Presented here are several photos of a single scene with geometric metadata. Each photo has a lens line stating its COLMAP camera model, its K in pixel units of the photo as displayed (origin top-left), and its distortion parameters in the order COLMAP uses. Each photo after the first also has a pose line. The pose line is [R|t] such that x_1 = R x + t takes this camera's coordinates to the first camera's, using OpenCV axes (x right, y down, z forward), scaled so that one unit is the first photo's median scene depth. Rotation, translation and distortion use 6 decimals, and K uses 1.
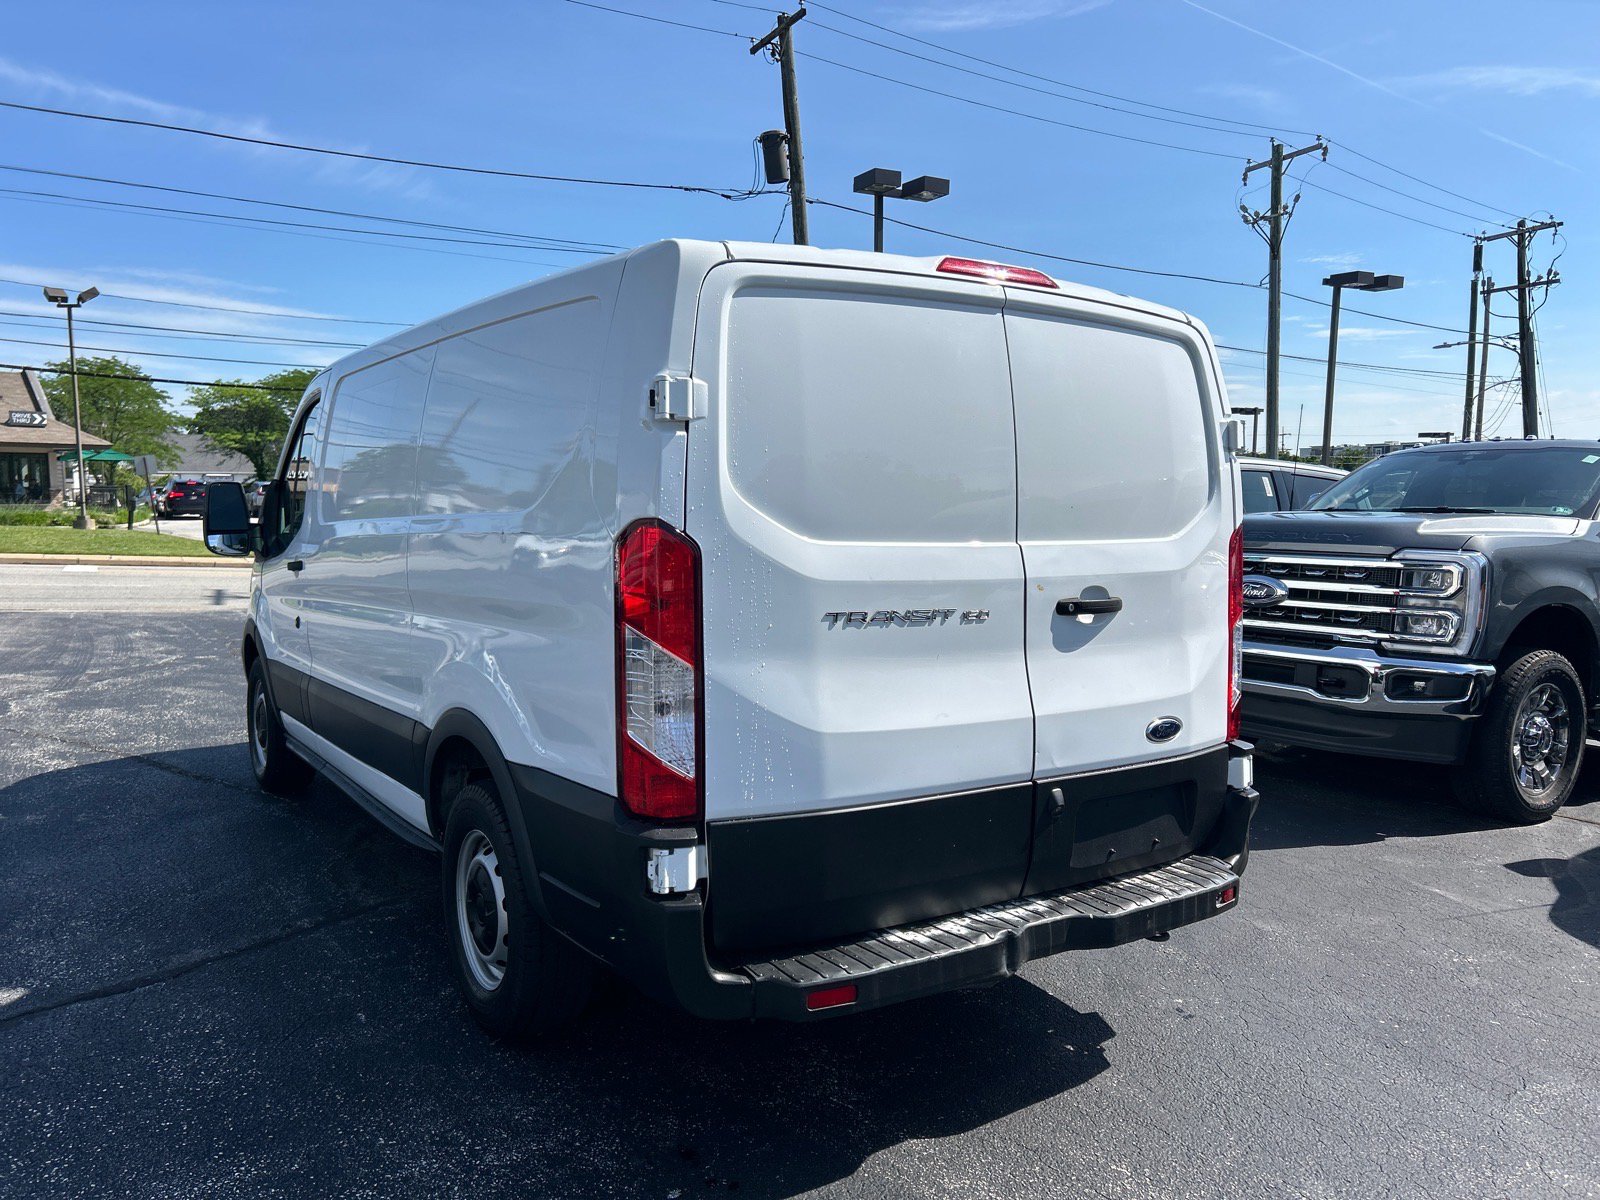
lens RADIAL K [[1213.8, 0, 805.7], [0, 1213.8, 600.9], [0, 0, 1]] dist [0.054327, -0.067217]
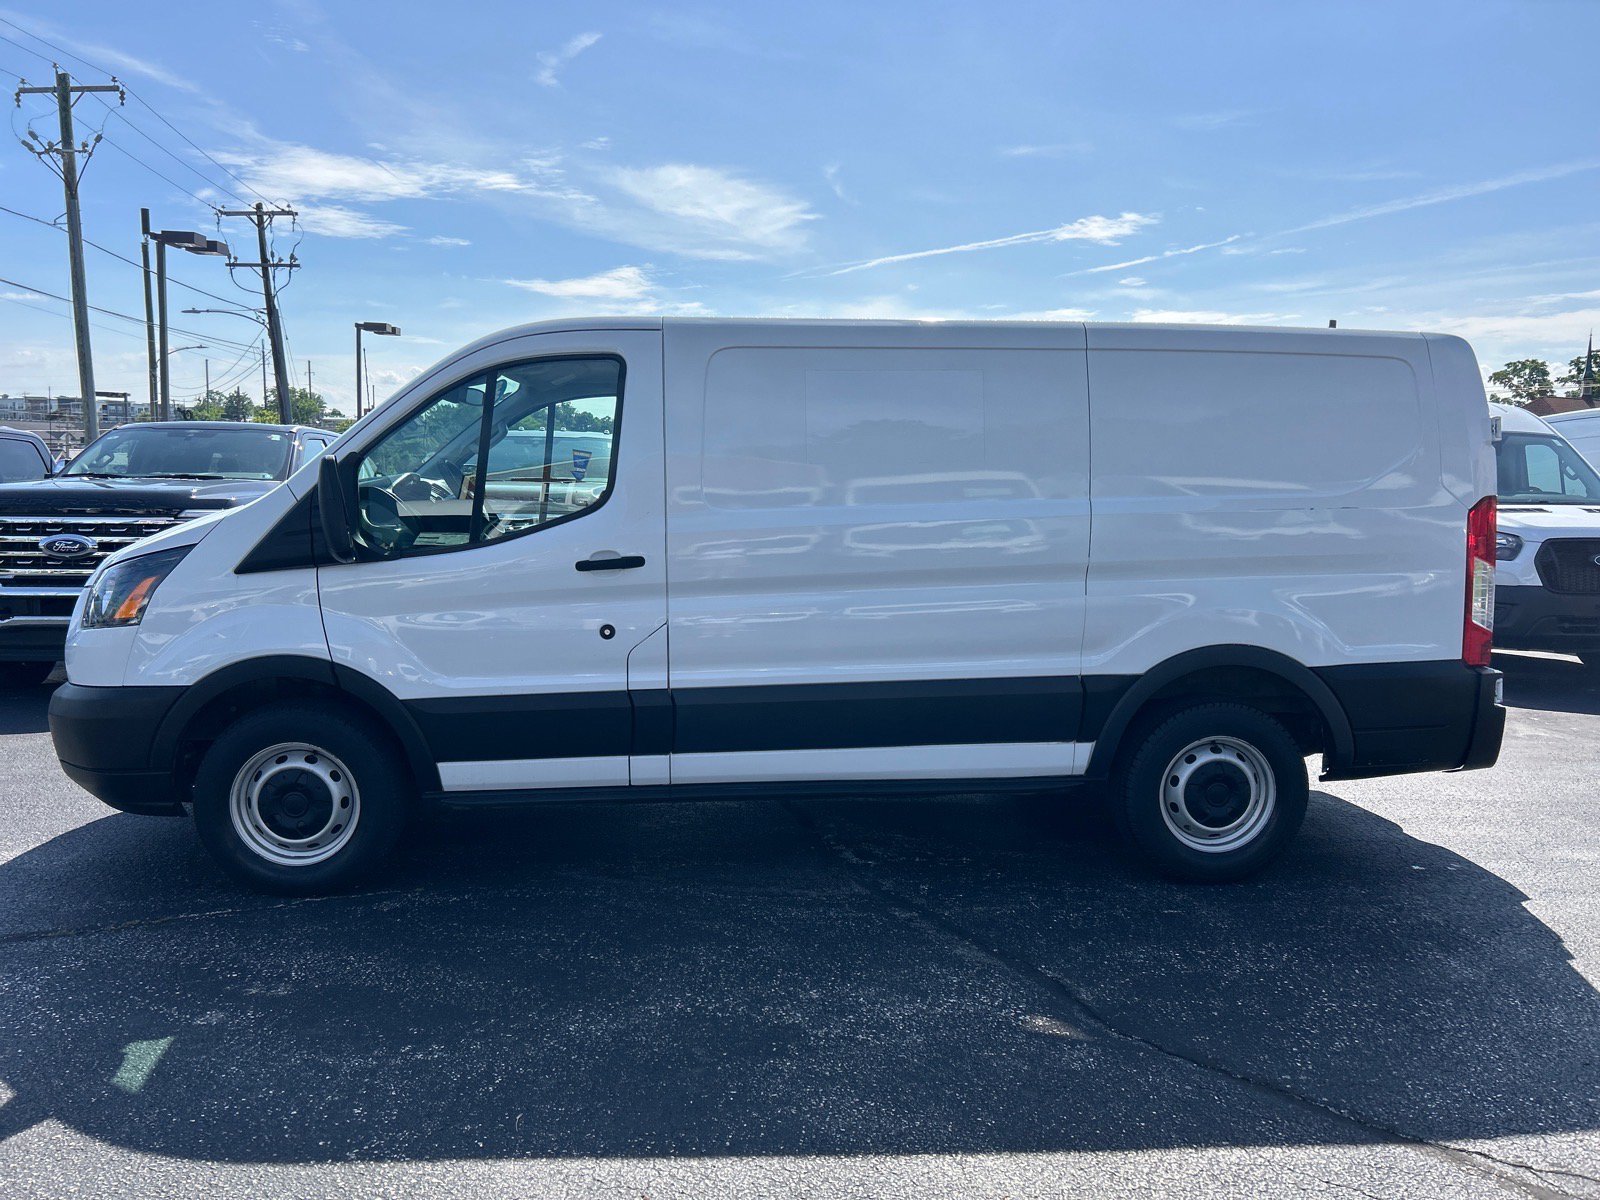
lens RADIAL K [[1213.8, 0, 799.0], [0, 1213.8, 601.0], [0, 0, 1]] dist [0.054327, -0.067217]
pose [[0.481314, -0.091421, 0.871768, -0.182184], [0.063015, 0.995582, 0.069614, -0.008862], [-0.874280, 0.021428, 0.484948, 0.084139]]
